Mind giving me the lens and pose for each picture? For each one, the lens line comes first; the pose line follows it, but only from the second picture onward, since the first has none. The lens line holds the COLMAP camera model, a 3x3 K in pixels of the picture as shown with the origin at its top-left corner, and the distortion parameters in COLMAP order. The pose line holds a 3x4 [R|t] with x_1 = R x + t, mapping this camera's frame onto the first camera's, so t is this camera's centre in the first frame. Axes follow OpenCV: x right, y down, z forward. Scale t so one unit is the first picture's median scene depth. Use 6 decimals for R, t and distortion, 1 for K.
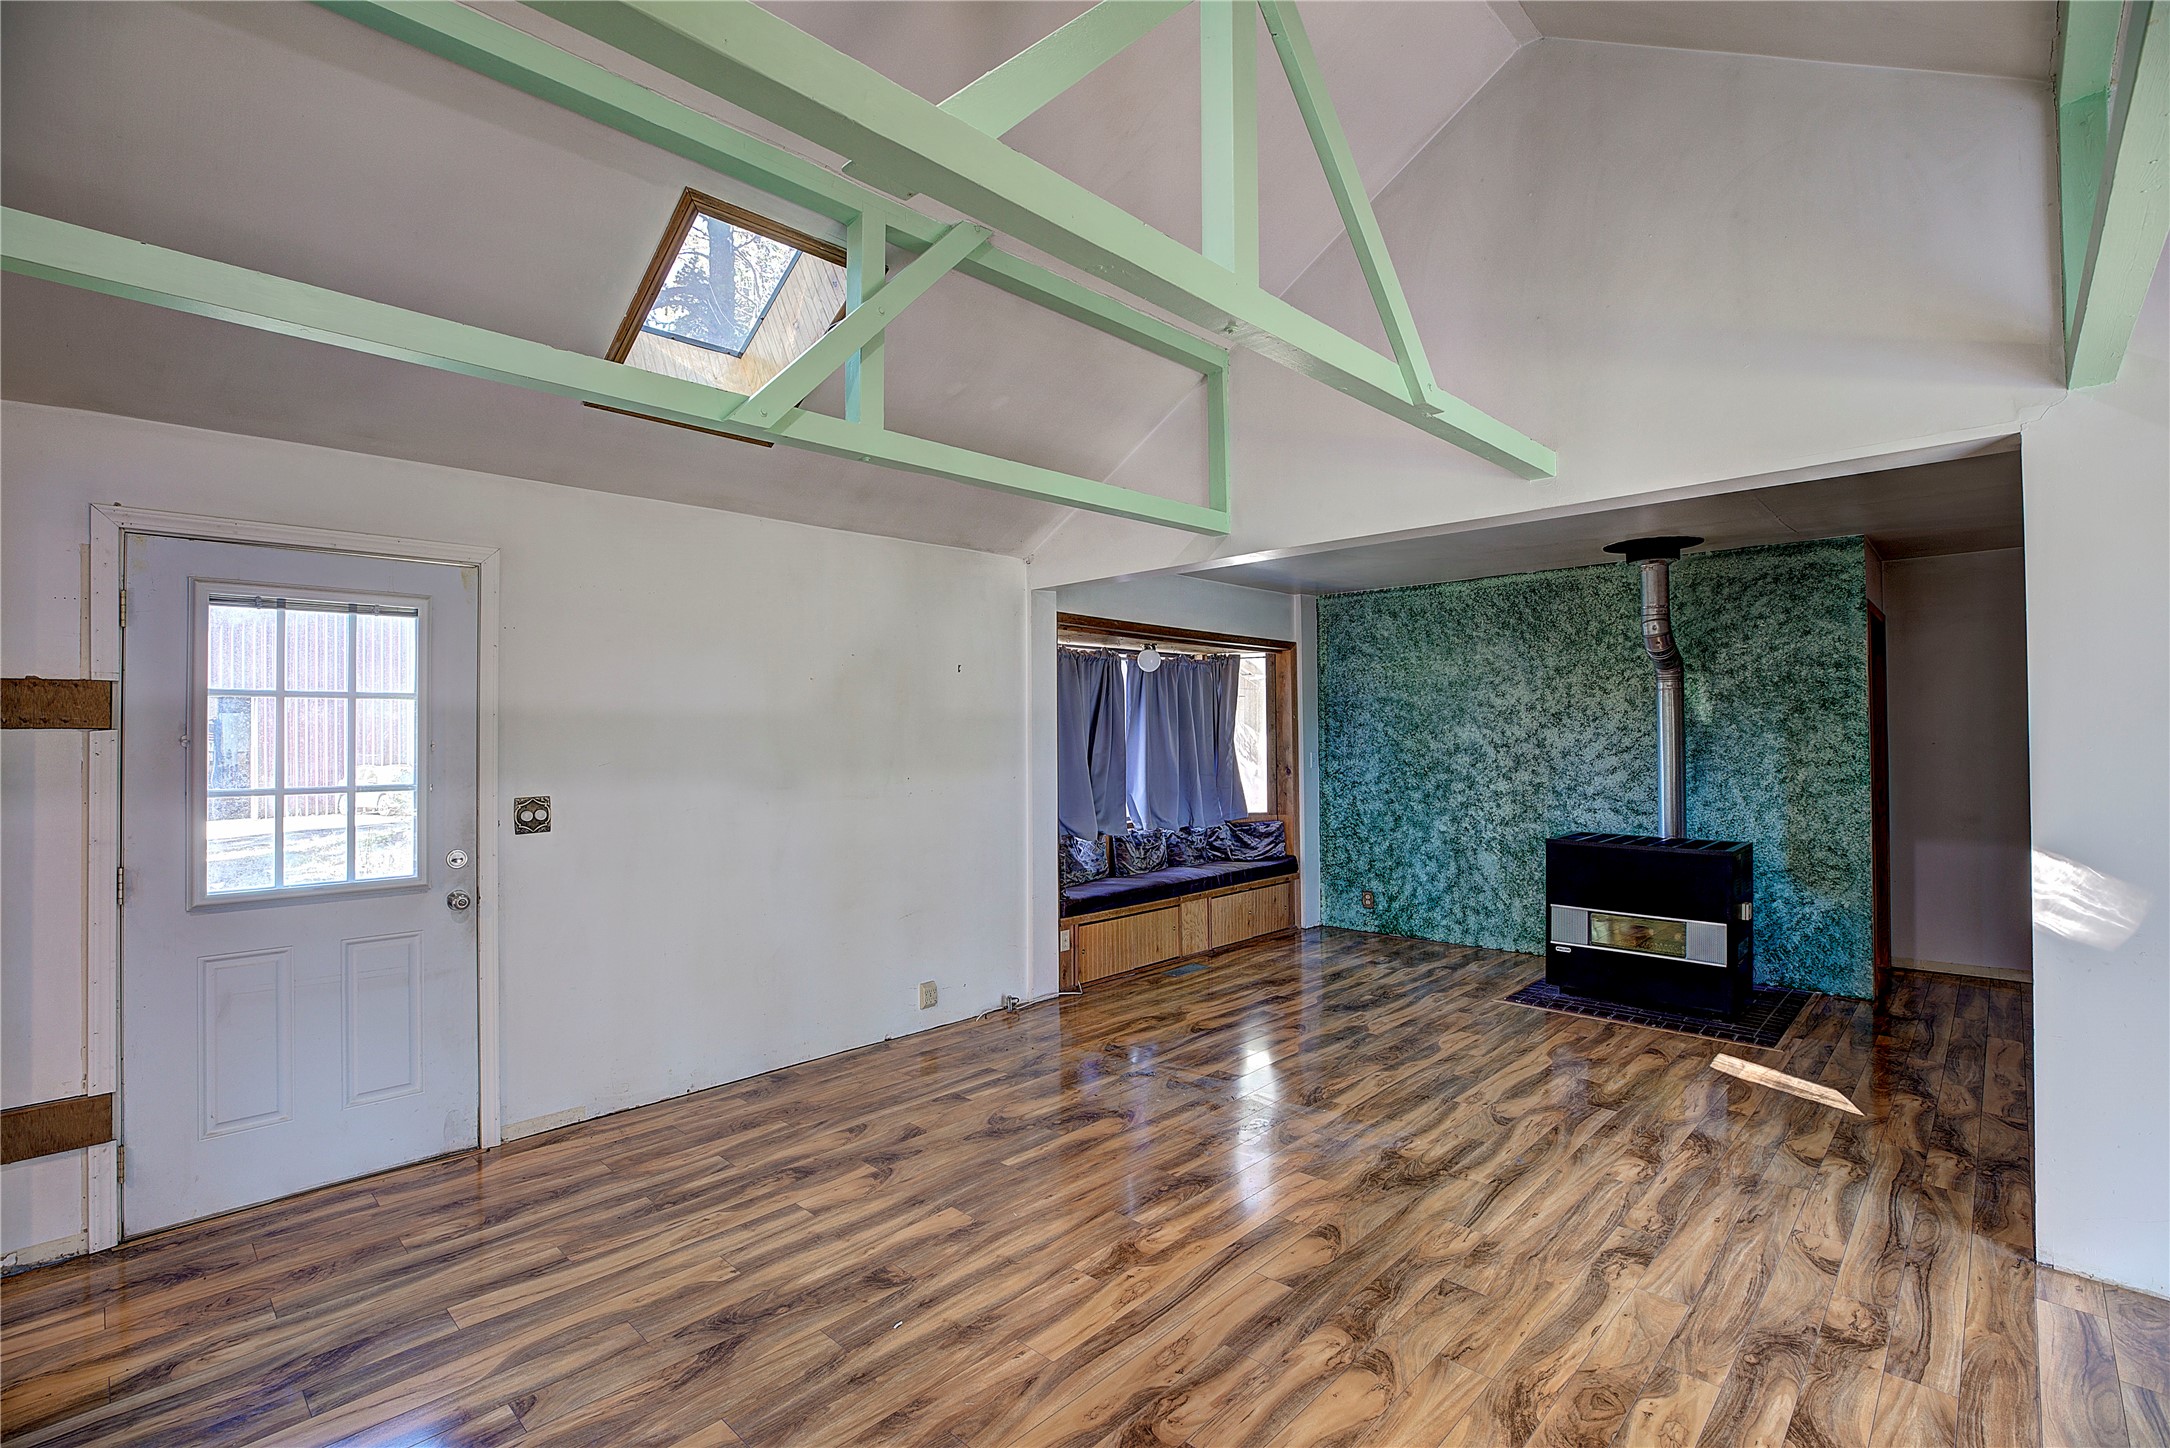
lens RADIAL K [[986.3, 0, 1077.9], [0, 986.3, 719.8], [0, 0, 1]] dist [-0.045974, 0.014051]
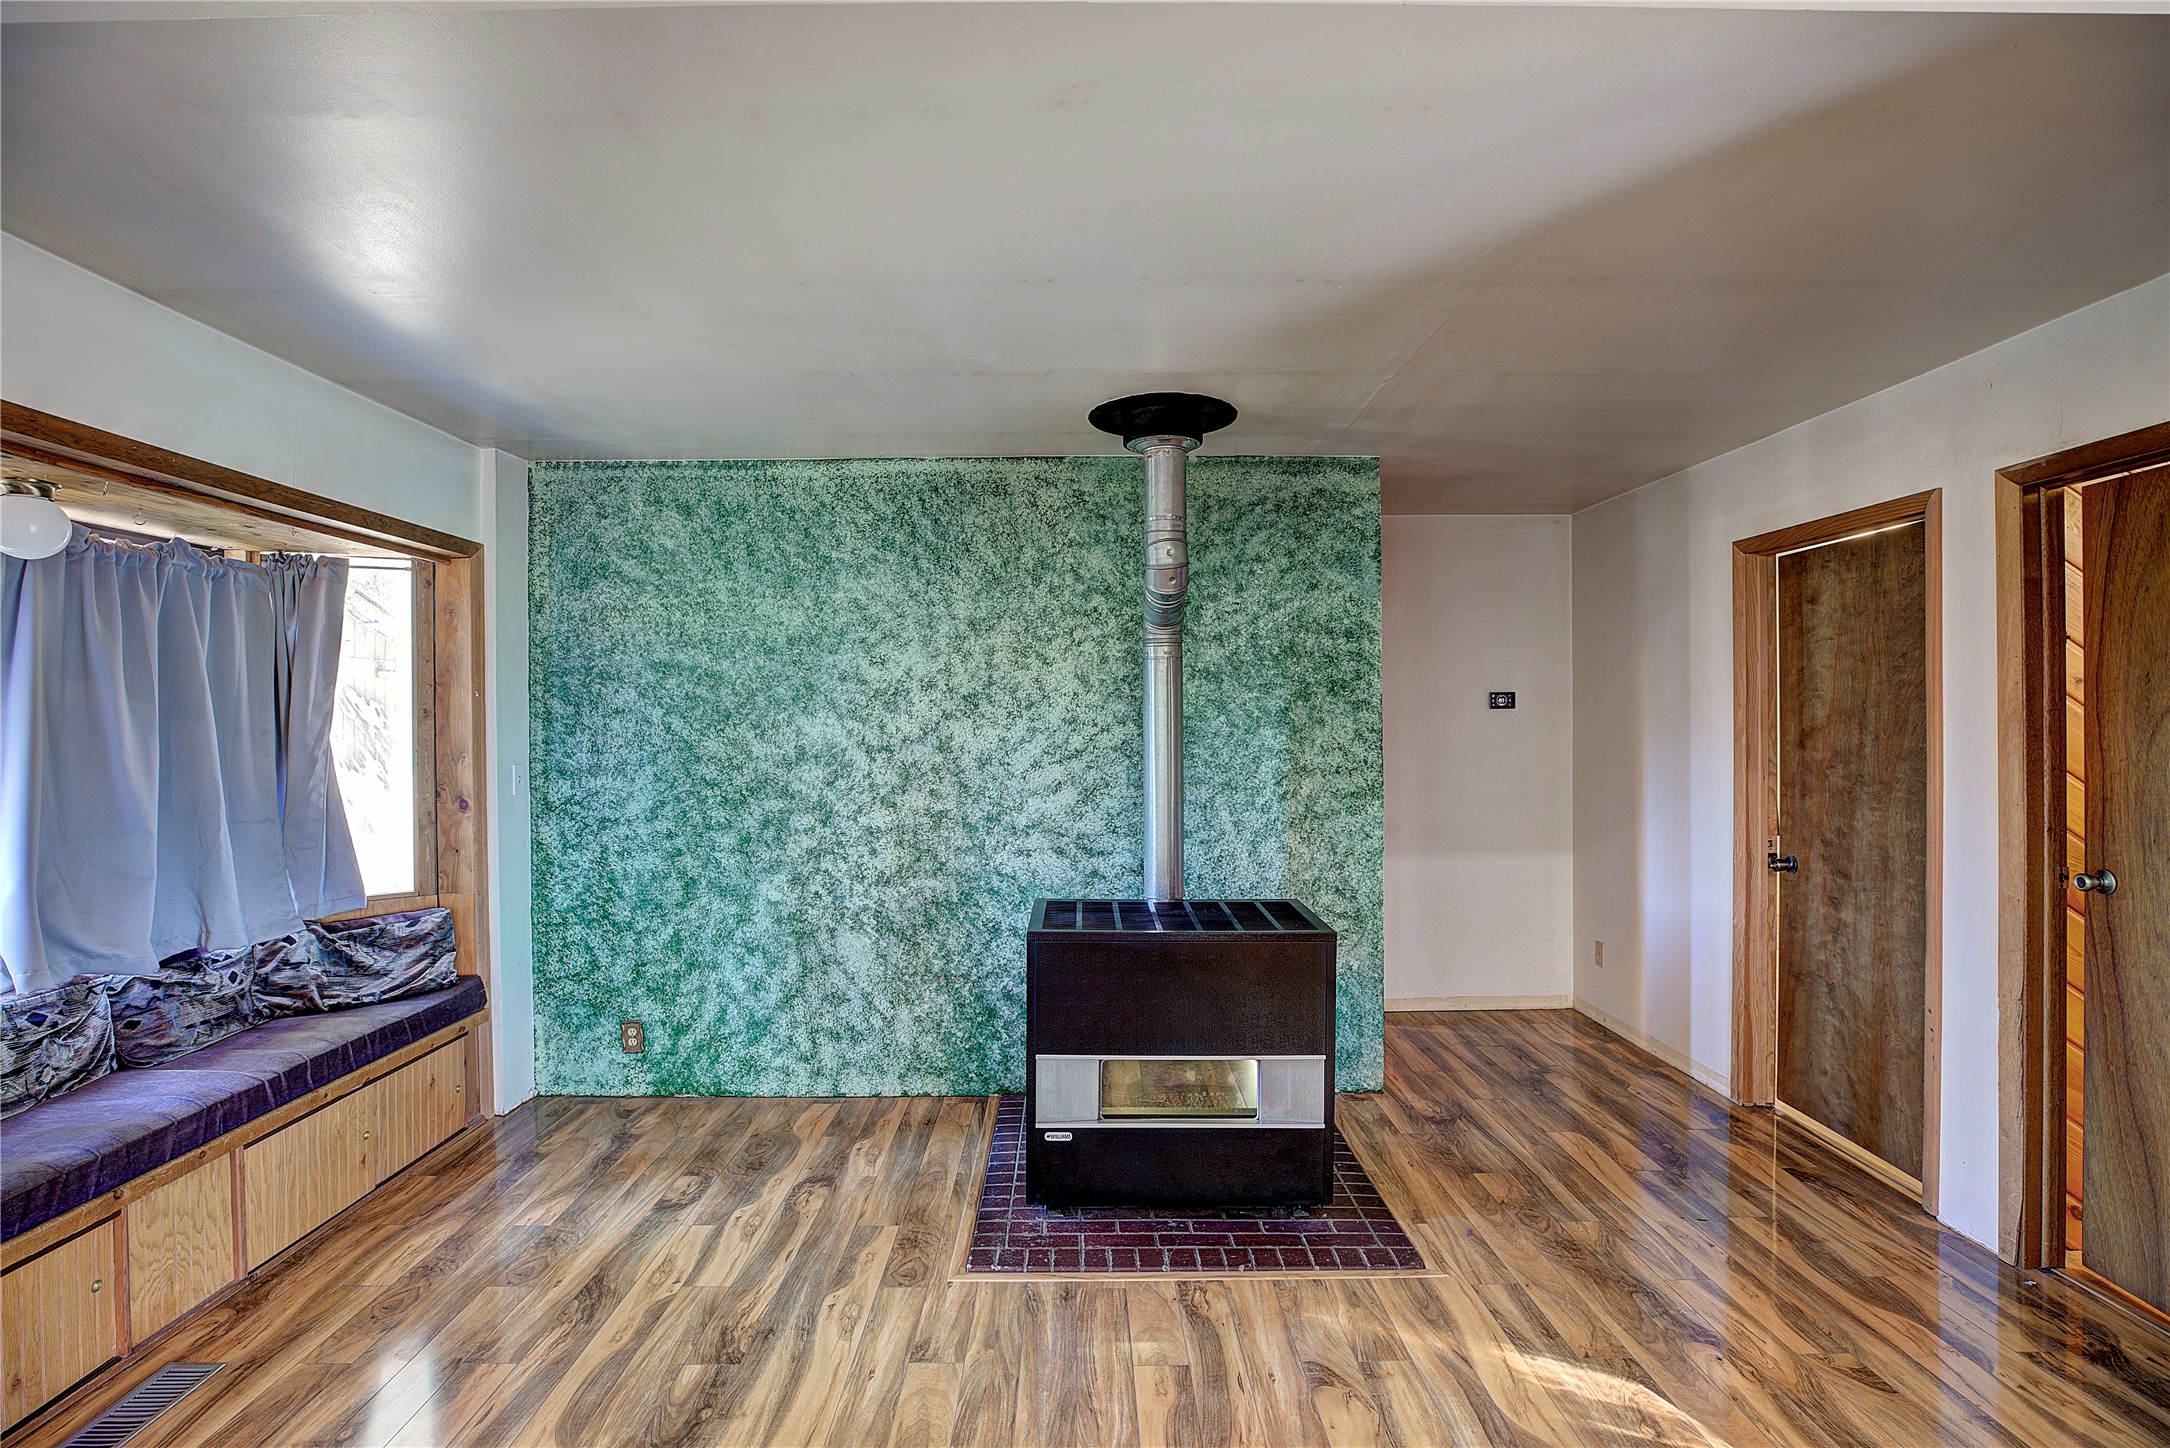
lens RADIAL K [[986.3, 0, 1077.9], [0, 986.3, 719.8], [0, 0, 1]] dist [-0.045974, 0.014051]
pose [[0.714676, 0.003113, 0.699448, 0.128388], [-0.011037, 0.999916, 0.006827, 0.004302], [-0.699368, -0.012598, 0.714650, 0.599054]]
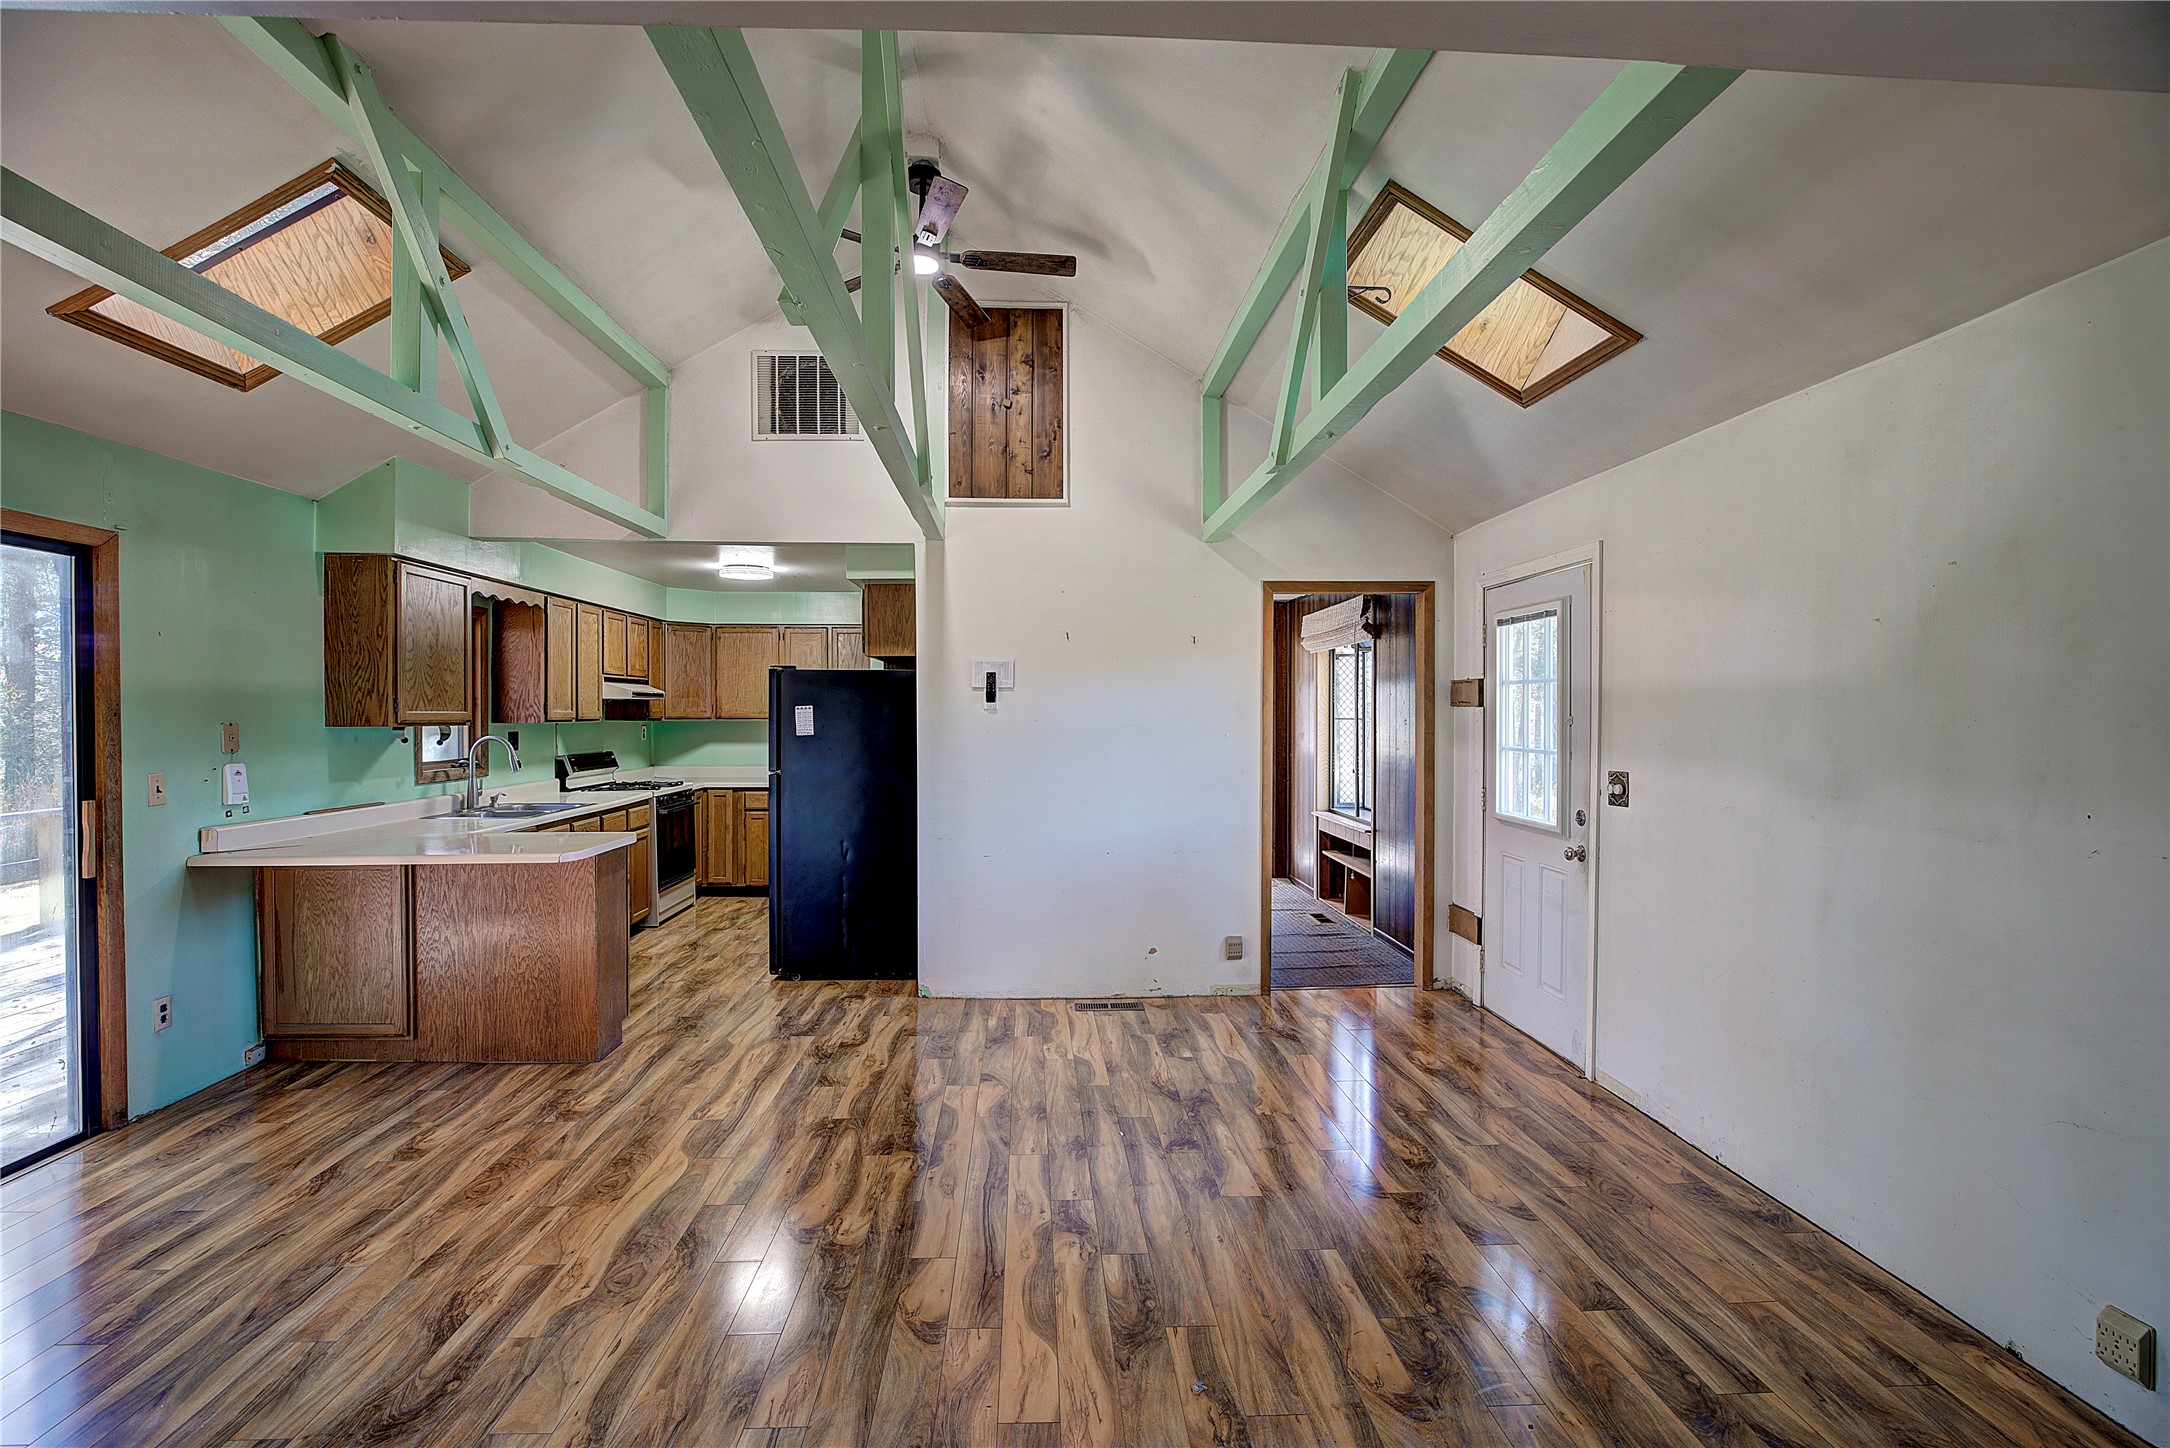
lens RADIAL K [[986.3, 0, 1077.9], [0, 986.3, 719.8], [0, 0, 1]] dist [-0.045974, 0.014051]
pose [[-0.682054, 0.012394, -0.731197, 0.394470], [0.012668, 0.999907, 0.005132, 0.007663], [0.731192, -0.005763, -0.682147, 0.856305]]
